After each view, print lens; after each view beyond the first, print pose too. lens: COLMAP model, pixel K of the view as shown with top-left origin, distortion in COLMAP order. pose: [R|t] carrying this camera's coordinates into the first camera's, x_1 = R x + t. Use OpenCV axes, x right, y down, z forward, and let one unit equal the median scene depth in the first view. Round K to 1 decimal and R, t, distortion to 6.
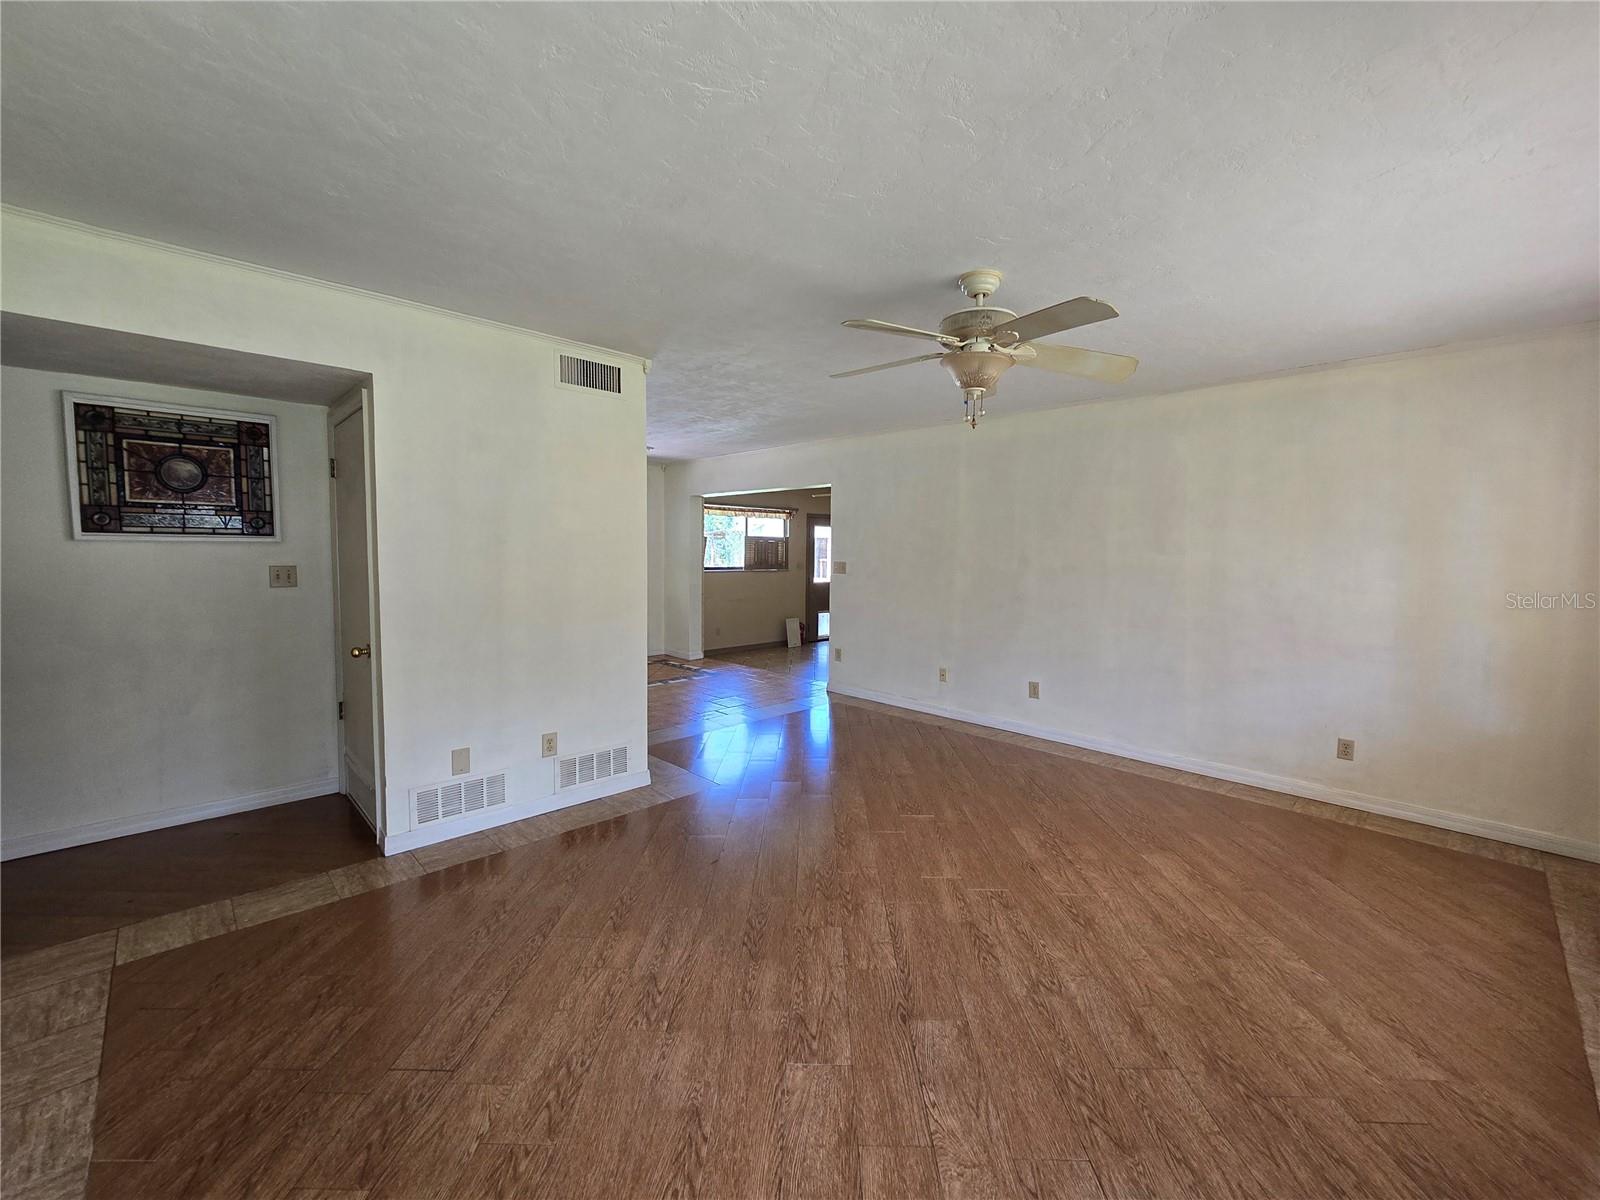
lens RADIAL K [[662.4, 0, 804.5], [0, 662.4, 594.3], [0, 0, 1]] dist [-0.000444, 0.000234]
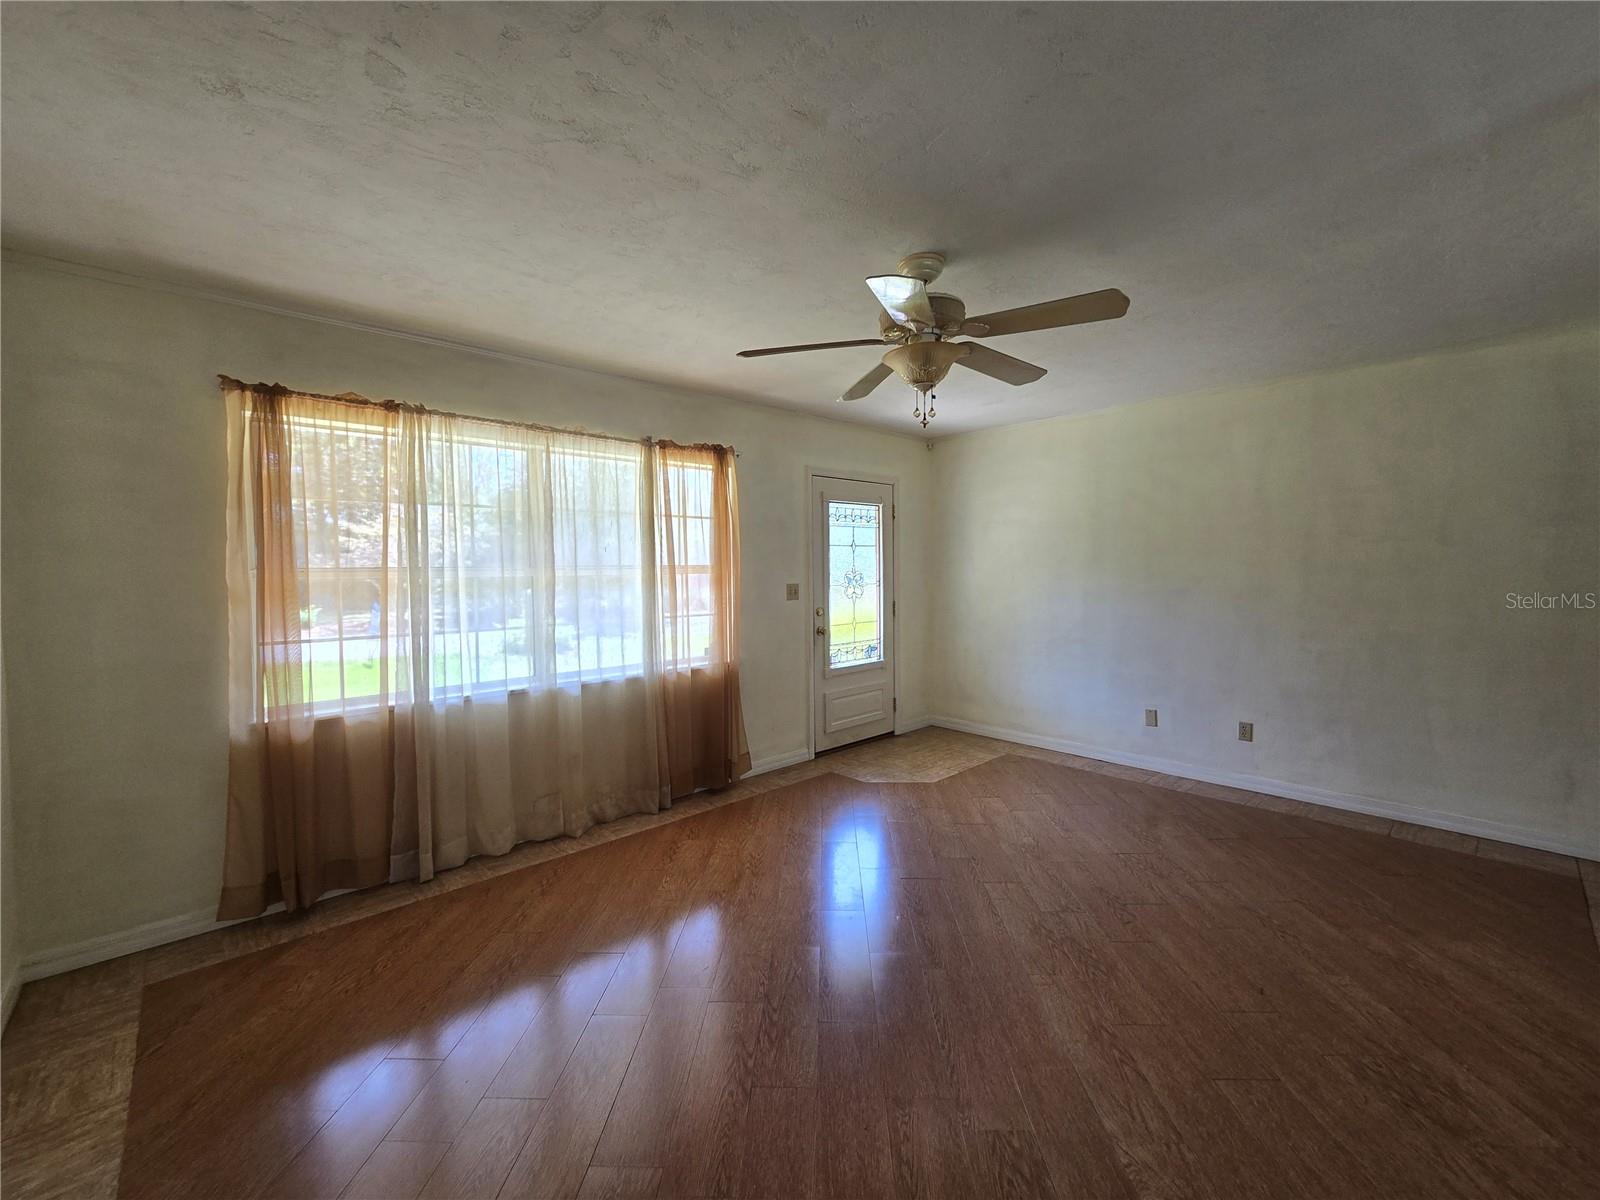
lens RADIAL K [[662.4, 0, 804.5], [0, 662.4, 594.3], [0, 0, 1]] dist [-0.000444, 0.000234]
pose [[-0.999813, -0.001253, 0.019296, 0.427255], [0.000804, 0.994342, 0.106223, -0.126539], [-0.019320, 0.106218, -0.994155, 2.051386]]
